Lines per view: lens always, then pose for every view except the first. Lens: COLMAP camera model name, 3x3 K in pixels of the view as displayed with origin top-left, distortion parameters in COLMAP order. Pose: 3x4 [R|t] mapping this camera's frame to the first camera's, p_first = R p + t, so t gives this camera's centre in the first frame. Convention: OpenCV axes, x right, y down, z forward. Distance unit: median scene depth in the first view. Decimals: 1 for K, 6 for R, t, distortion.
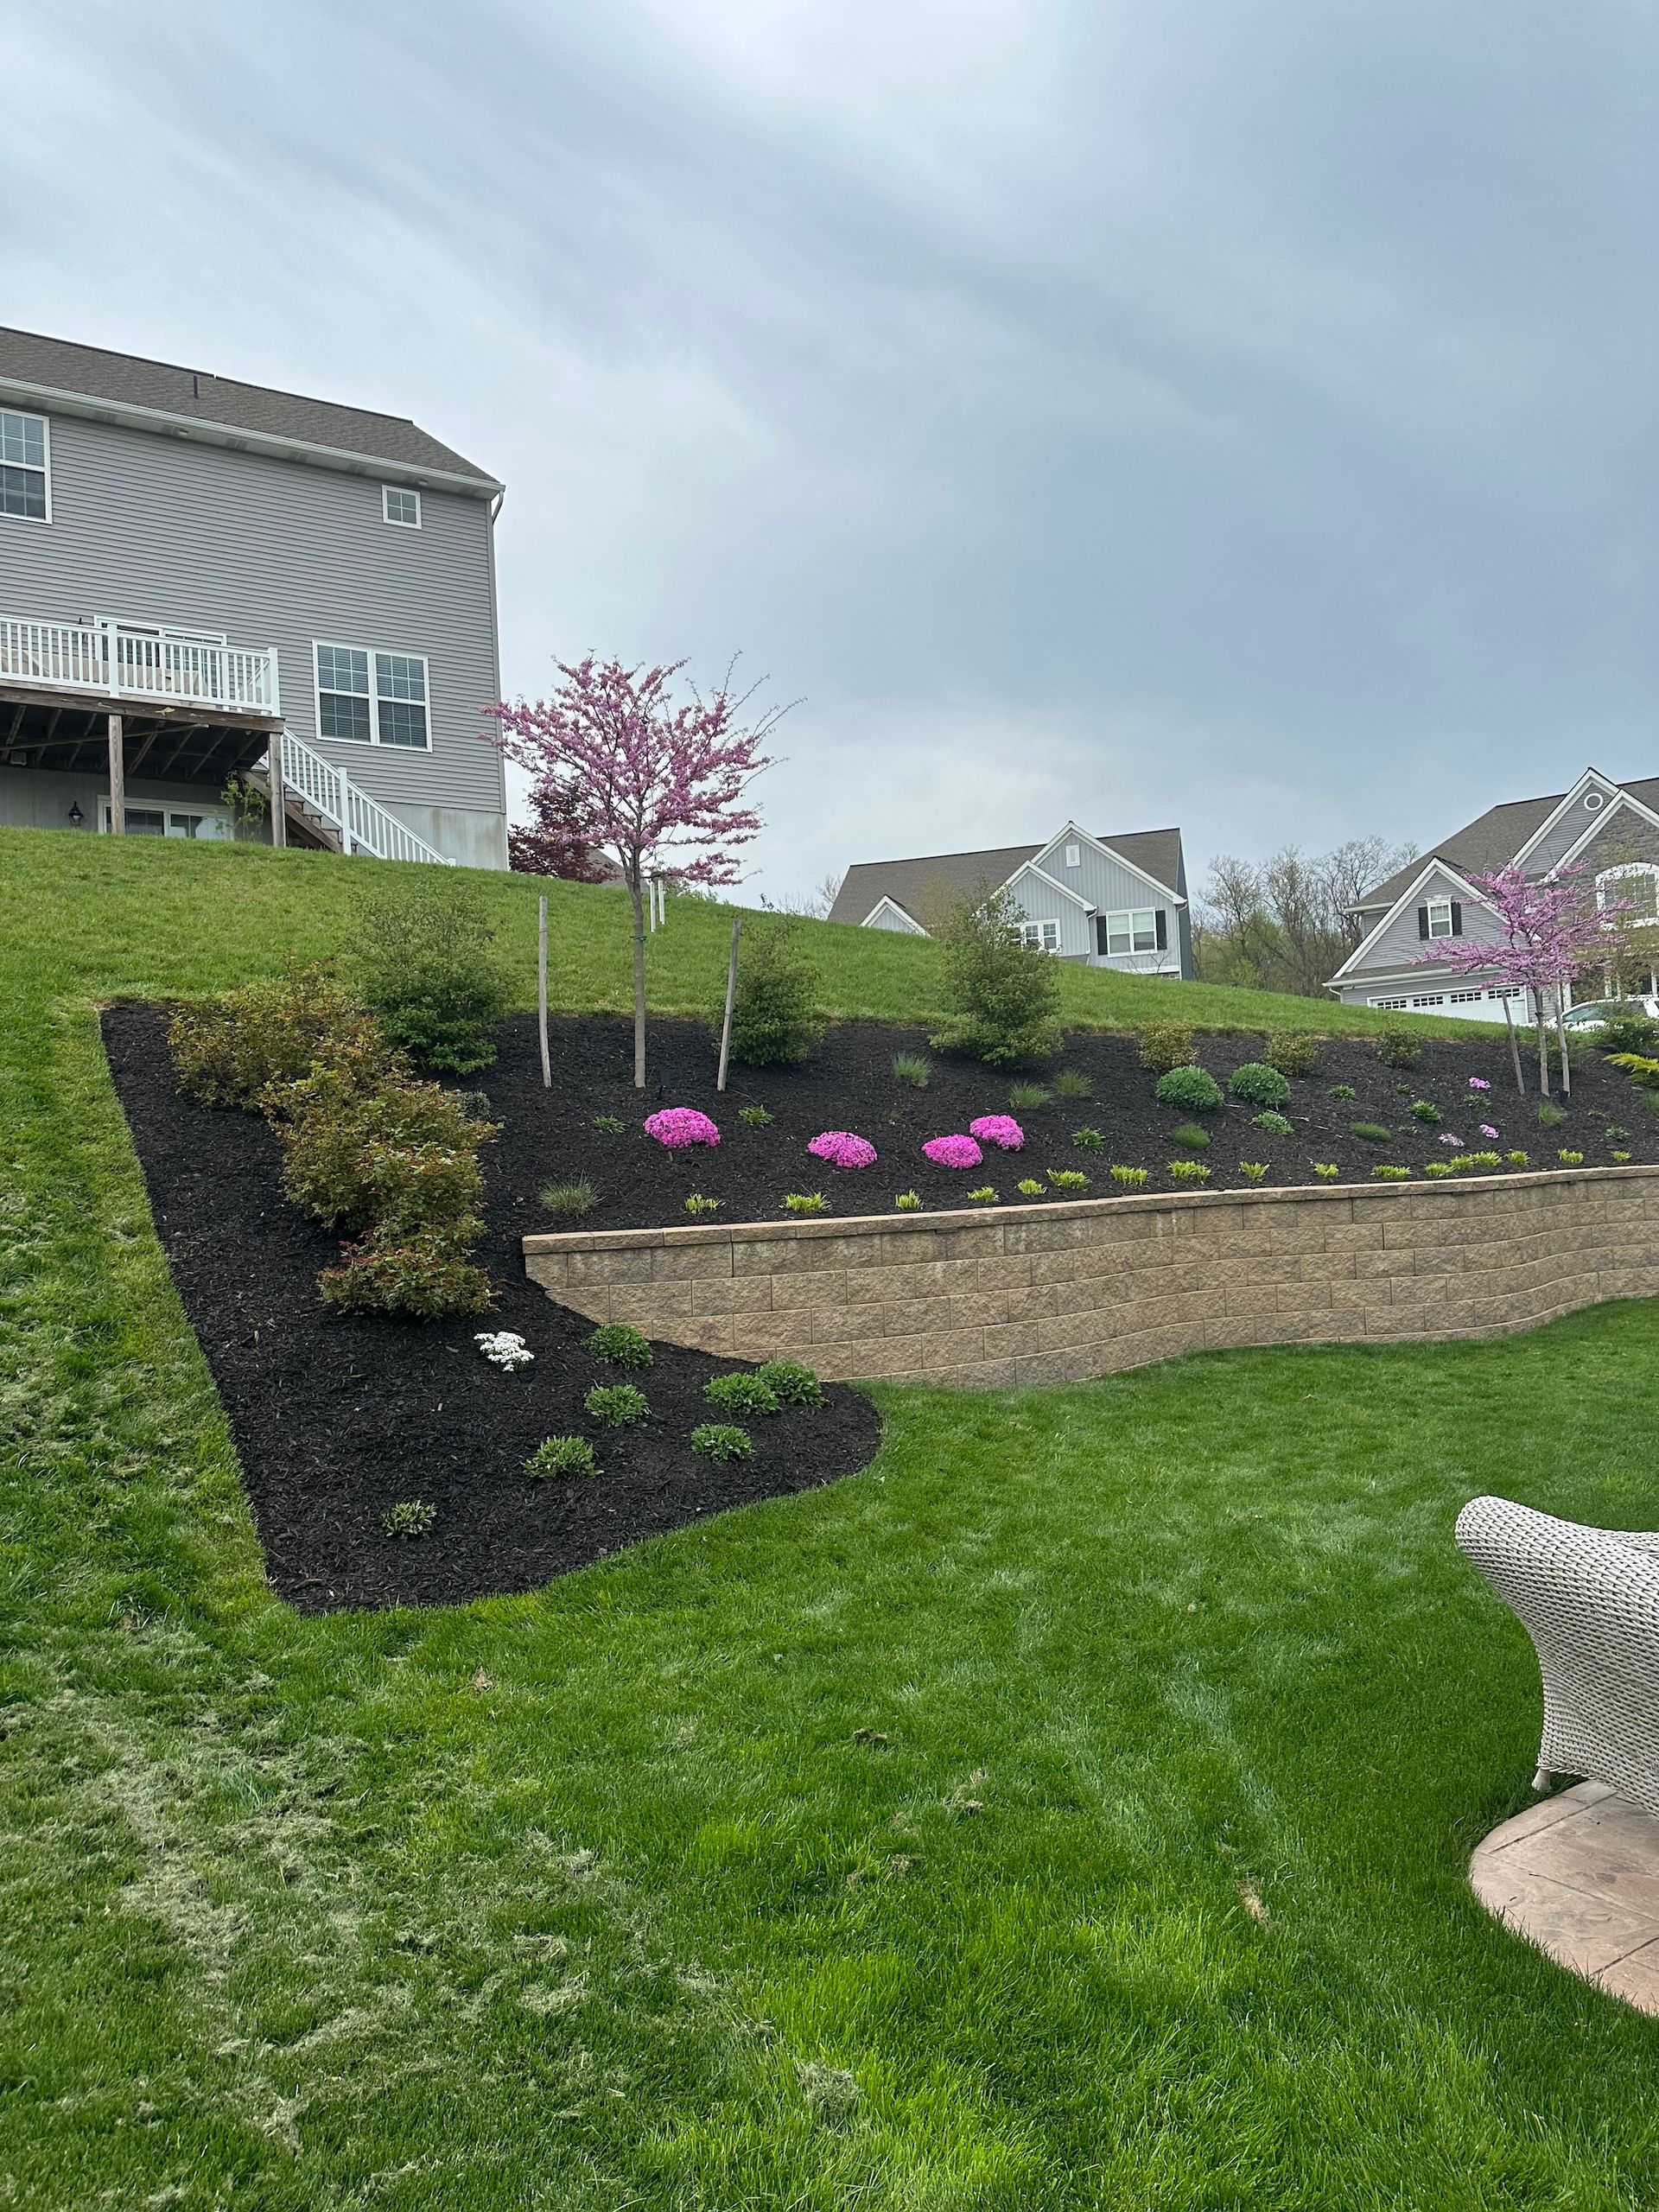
lens RADIAL K [[1497.6, 0, 829.5], [0, 1497.6, 1106.0], [0, 0, 1]] dist [0.192818, -0.369801]
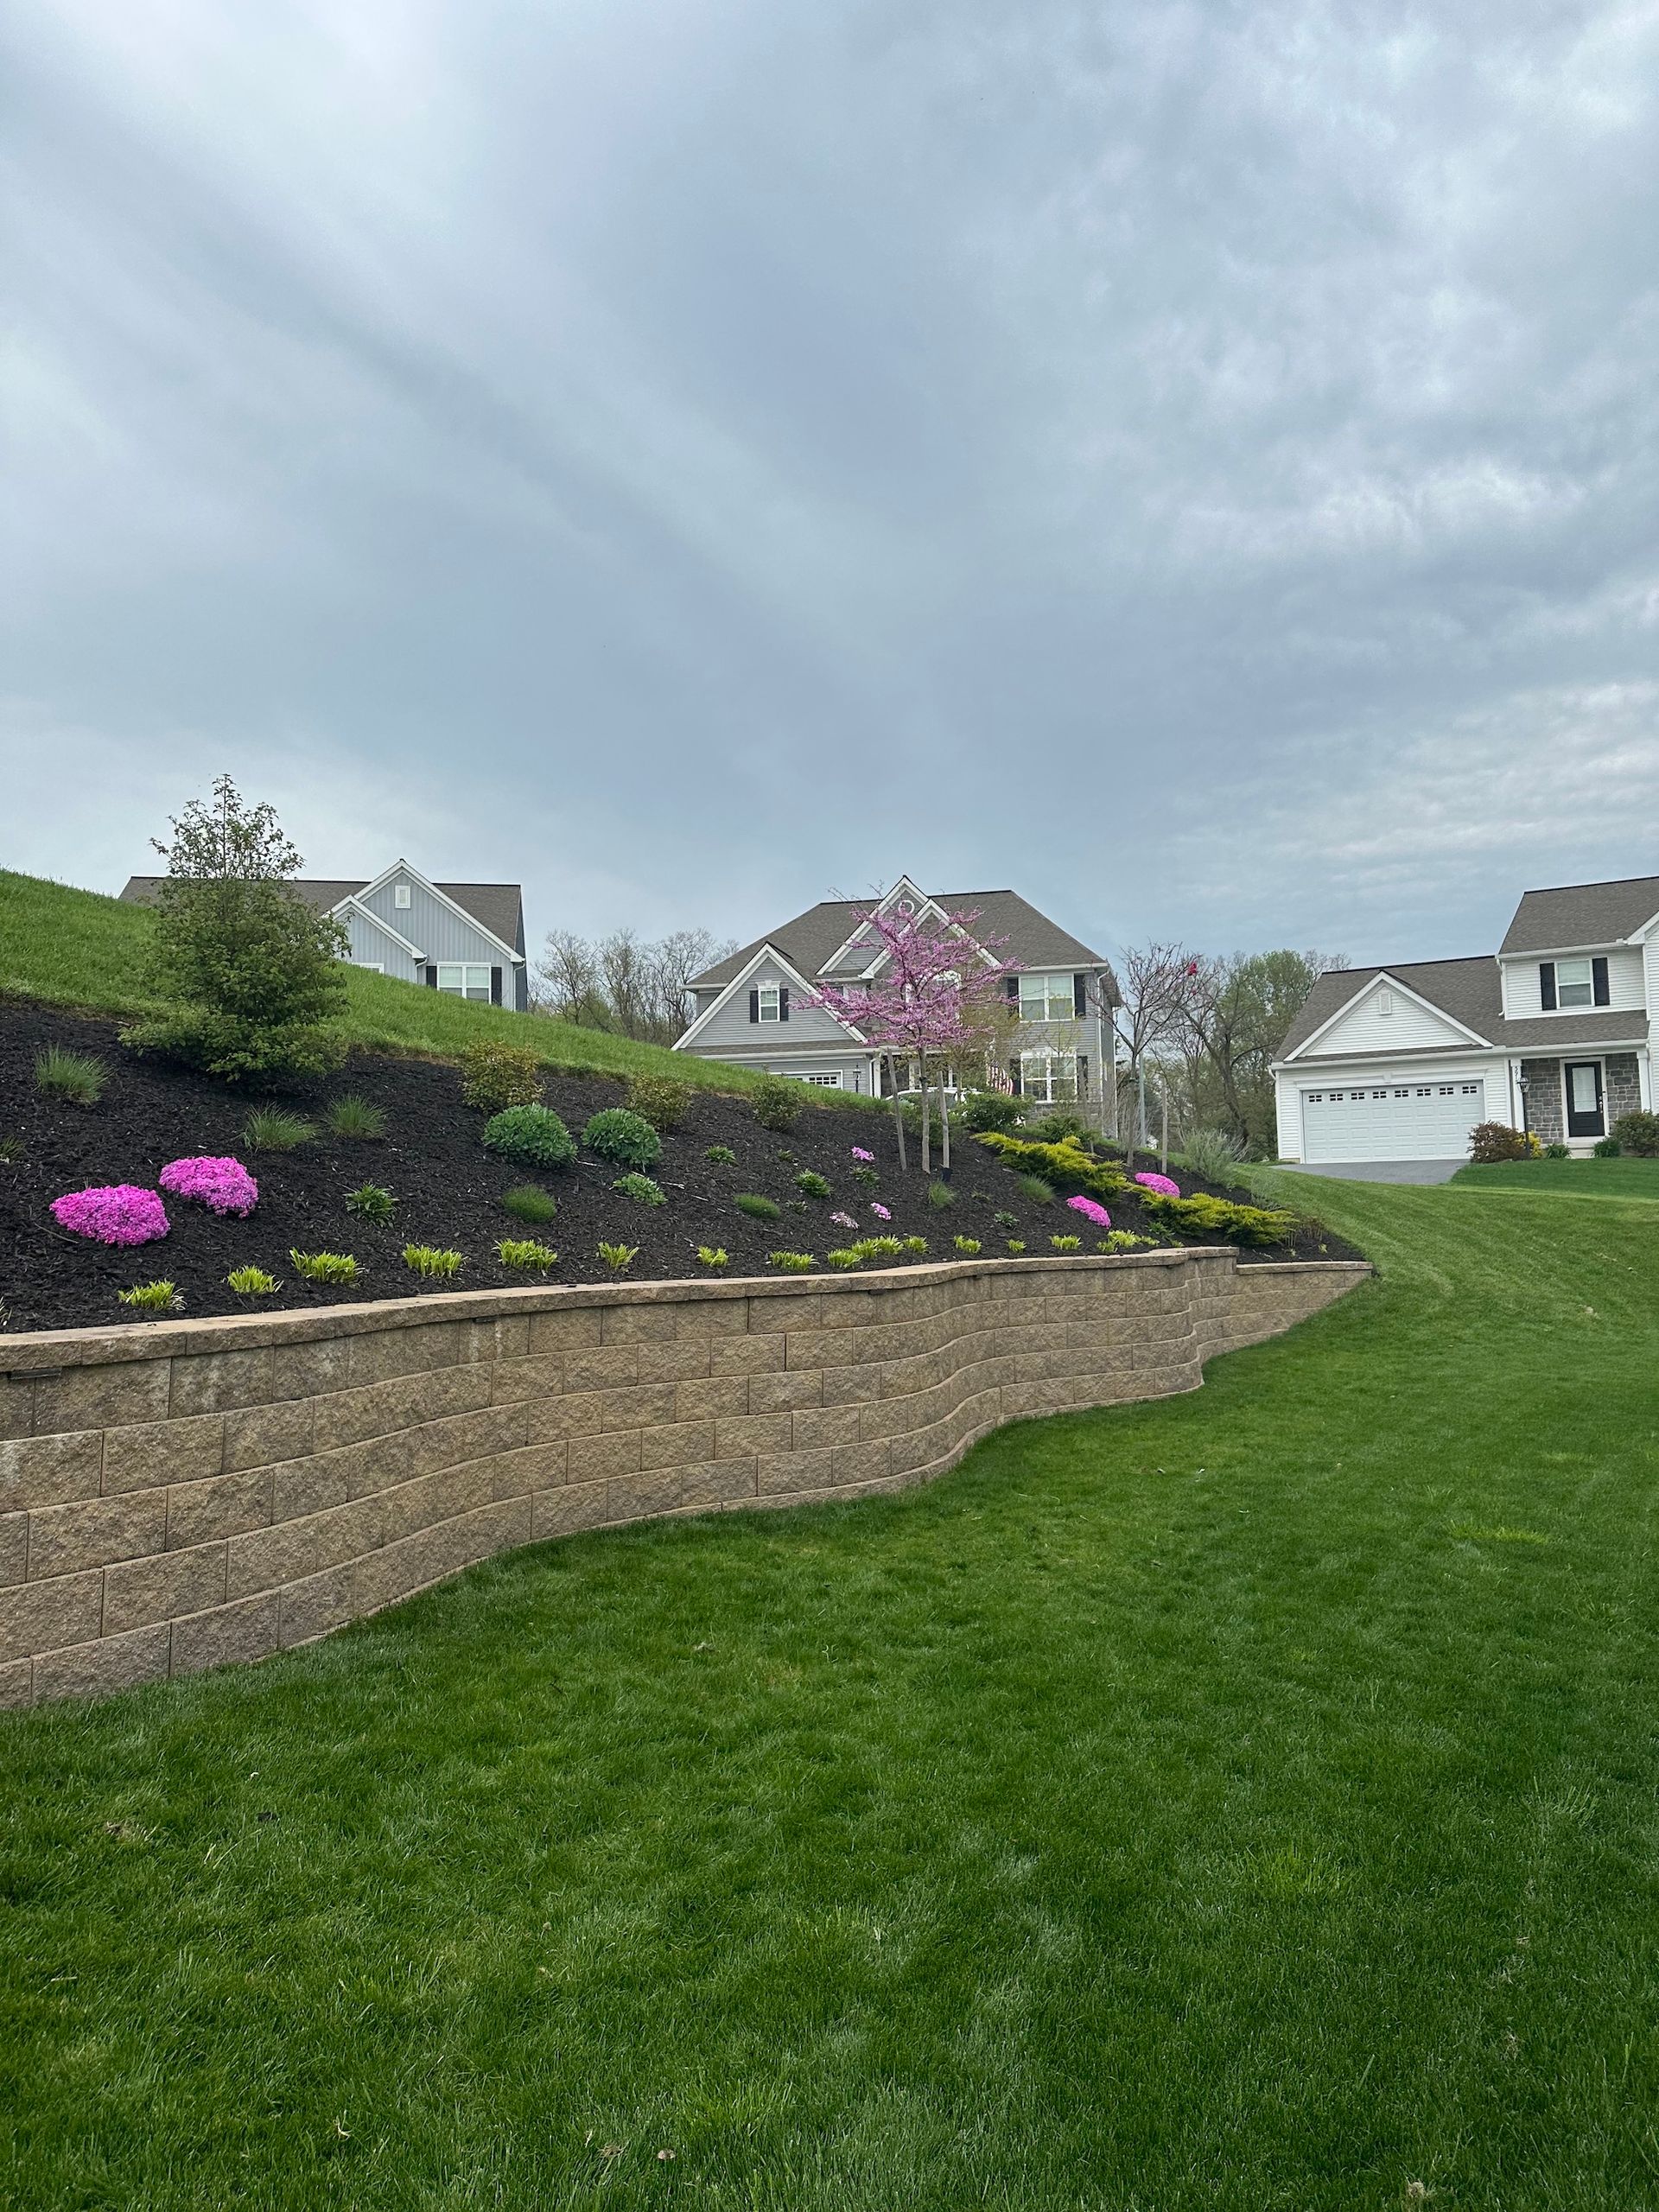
lens RADIAL K [[1497.6, 0, 829.5], [0, 1497.6, 1106.0], [0, 0, 1]] dist [0.192818, -0.369801]
pose [[0.903962, 0.065710, 0.422533, 0.070142], [-0.045009, 0.997255, -0.058796, 0.010241], [-0.425237, 0.034132, 0.904438, 0.323267]]
